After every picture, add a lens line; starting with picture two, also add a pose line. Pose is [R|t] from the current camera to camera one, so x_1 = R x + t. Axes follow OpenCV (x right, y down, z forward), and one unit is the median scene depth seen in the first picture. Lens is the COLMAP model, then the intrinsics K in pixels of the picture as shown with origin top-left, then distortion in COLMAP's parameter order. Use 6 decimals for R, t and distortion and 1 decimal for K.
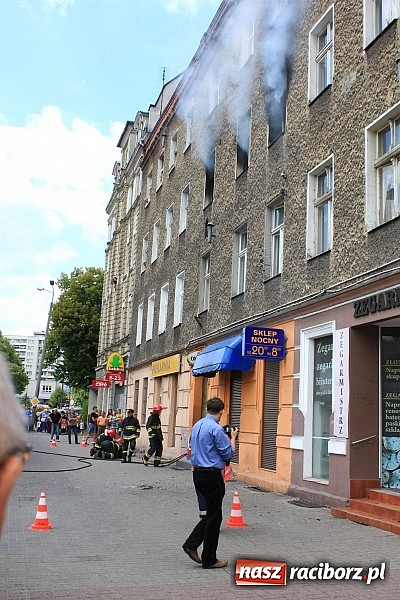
lens RADIAL K [[646.1, 0, 201.1], [0, 646.1, 294.9], [0, 0, 1]] dist [-0.081213, 0.000000]
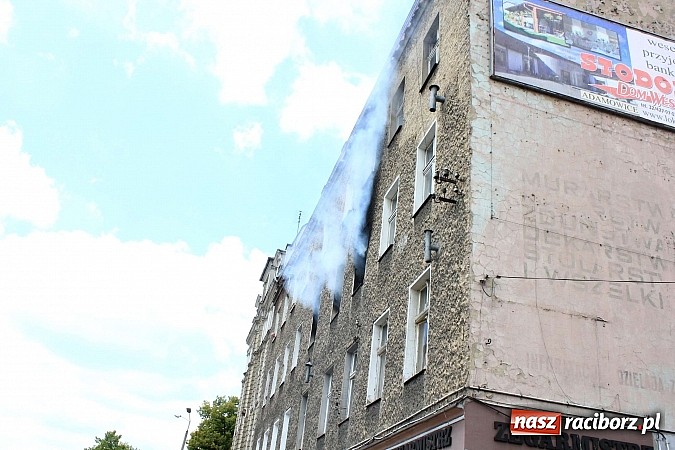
lens RADIAL K [[649.7, 0, 356.0], [0, 649.7, 237.1], [0, 0, 1]] dist [-0.096921, 0.000000]
pose [[0.998787, 0.040085, -0.028604, 0.114538], [-0.046596, 0.957205, -0.285637, -0.011495], [0.015930, 0.286623, 0.957911, -0.056234]]
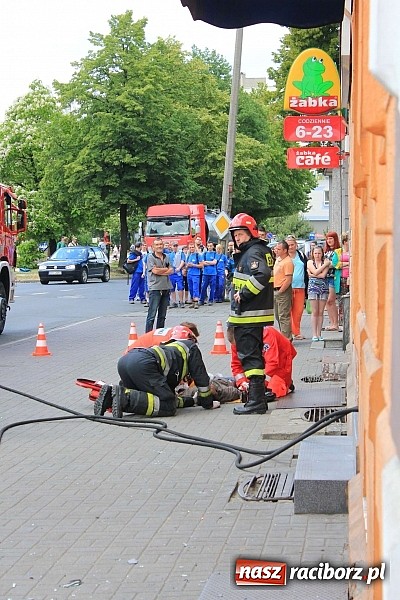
lens RADIAL K [[1438.0, 0, 193.6], [0, 1438.0, 298.1], [0, 0, 1]] dist [0.091278, 0.000000]
pose [[0.922141, -0.033300, -0.385419, 0.126963], [0.115427, 0.974590, 0.191965, 0.112293], [0.369233, -0.221507, 0.902553, 0.564735]]
